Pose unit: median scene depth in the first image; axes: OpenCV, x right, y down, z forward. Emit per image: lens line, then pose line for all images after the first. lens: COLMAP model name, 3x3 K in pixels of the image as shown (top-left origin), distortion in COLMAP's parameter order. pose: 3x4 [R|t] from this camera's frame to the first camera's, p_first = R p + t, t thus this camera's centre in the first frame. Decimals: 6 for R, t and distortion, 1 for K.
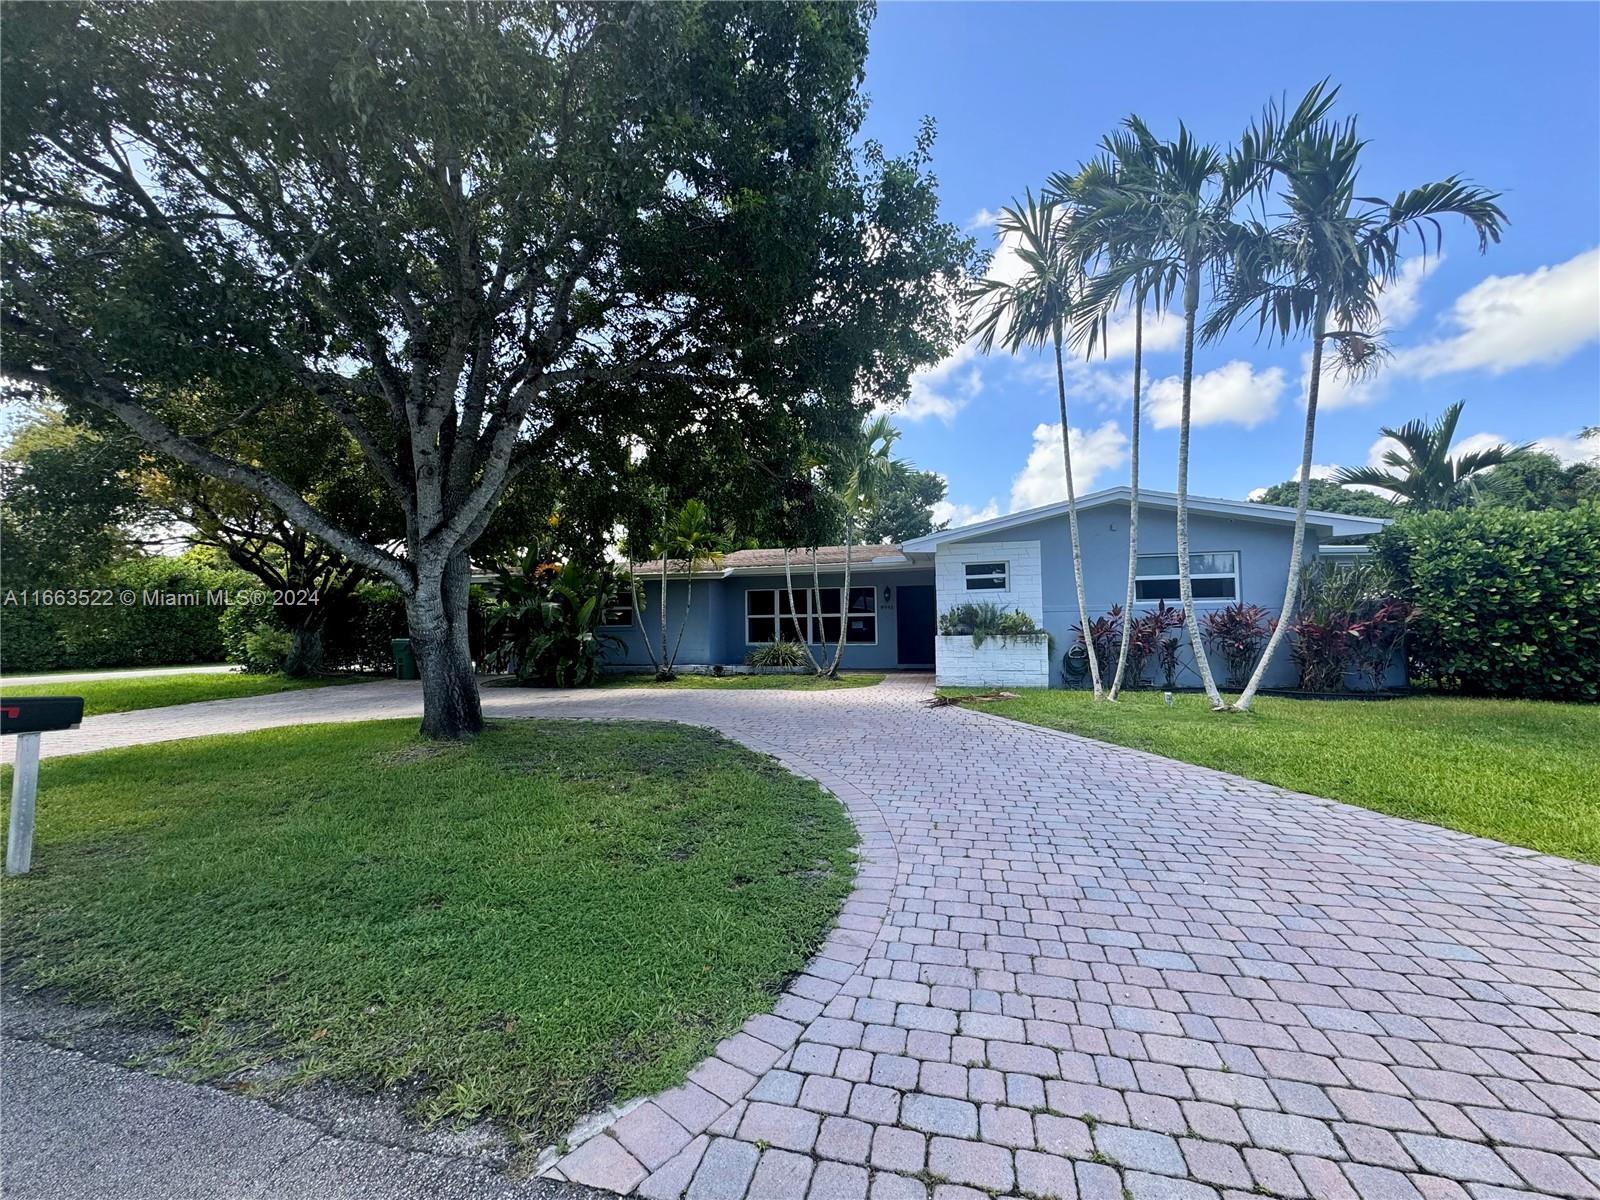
lens RADIAL K [[639.8, 0, 801.2], [0, 639.8, 605.0], [0, 0, 1]] dist [-0.002657, 0.000096]
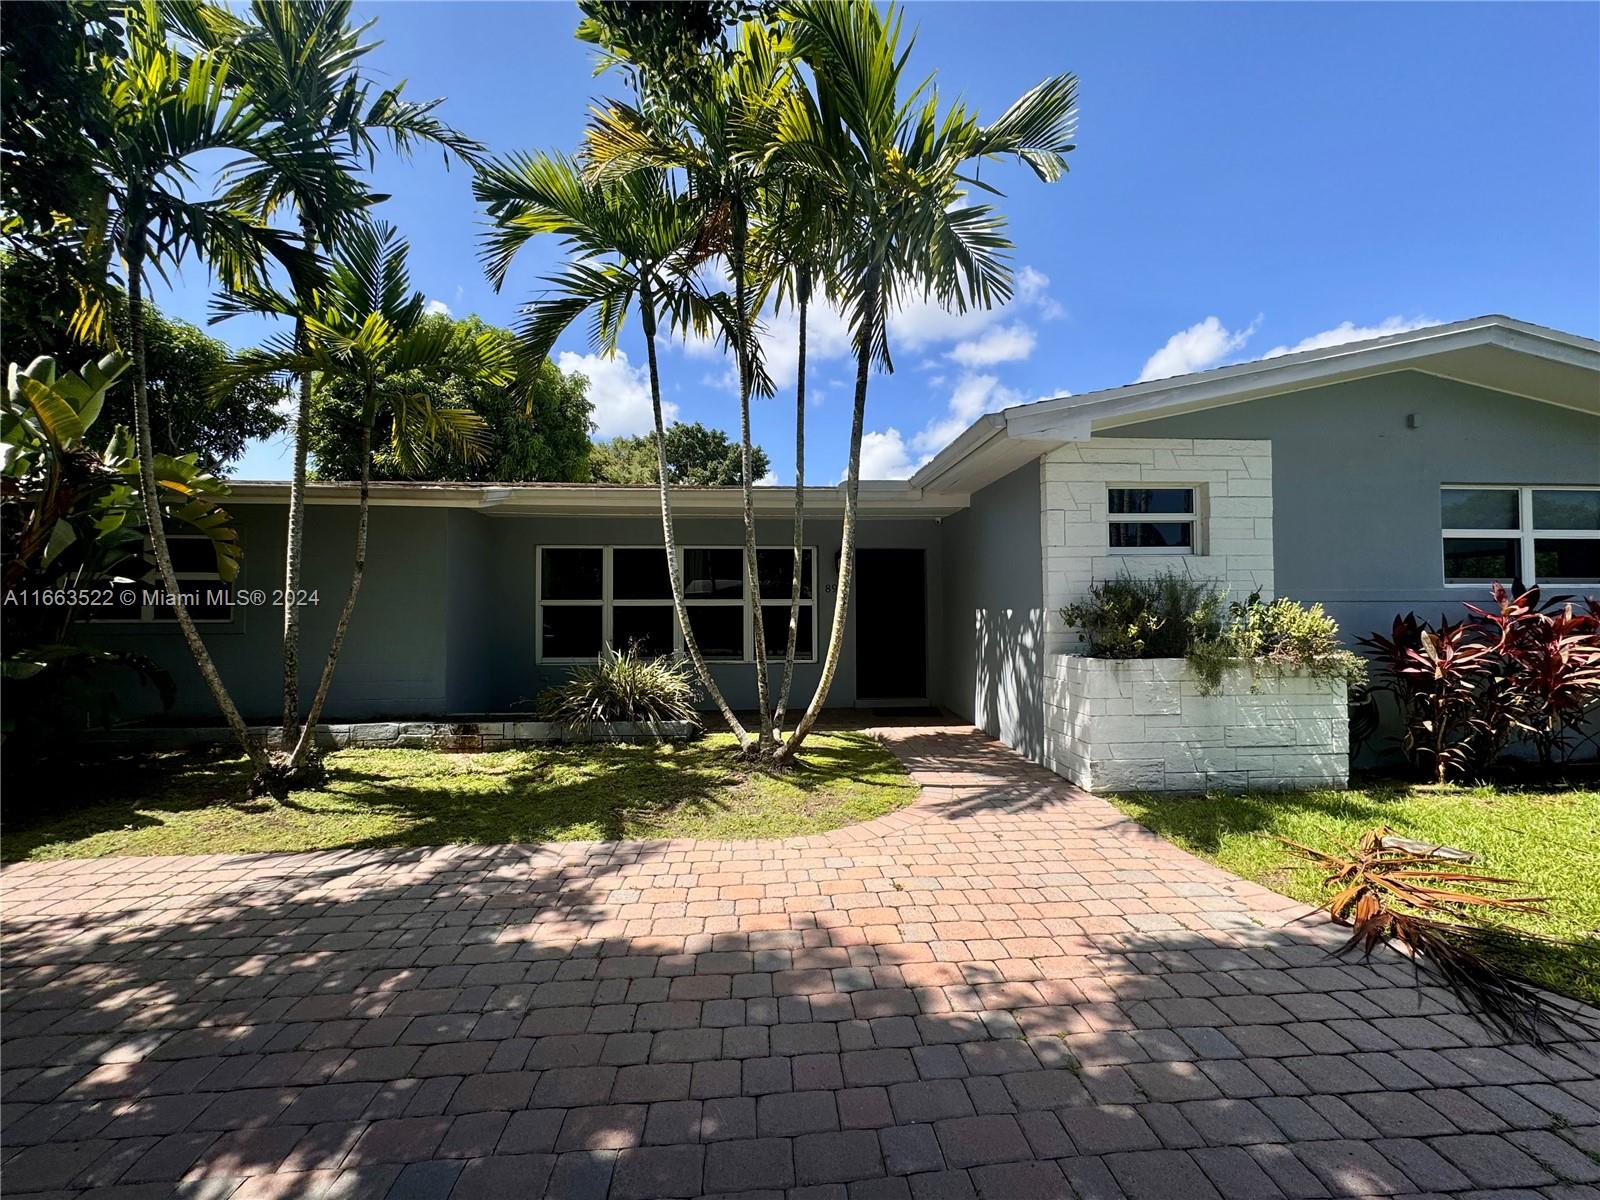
lens RADIAL K [[639.8, 0, 804.6], [0, 639.8, 596.3], [0, 0, 1]] dist [-0.002657, 0.000096]
pose [[0.941166, 0.023270, 0.337143, -0.080584], [-0.022468, 0.999728, -0.006282, 0.016977], [-0.337198, -0.001663, 0.941432, 0.664546]]
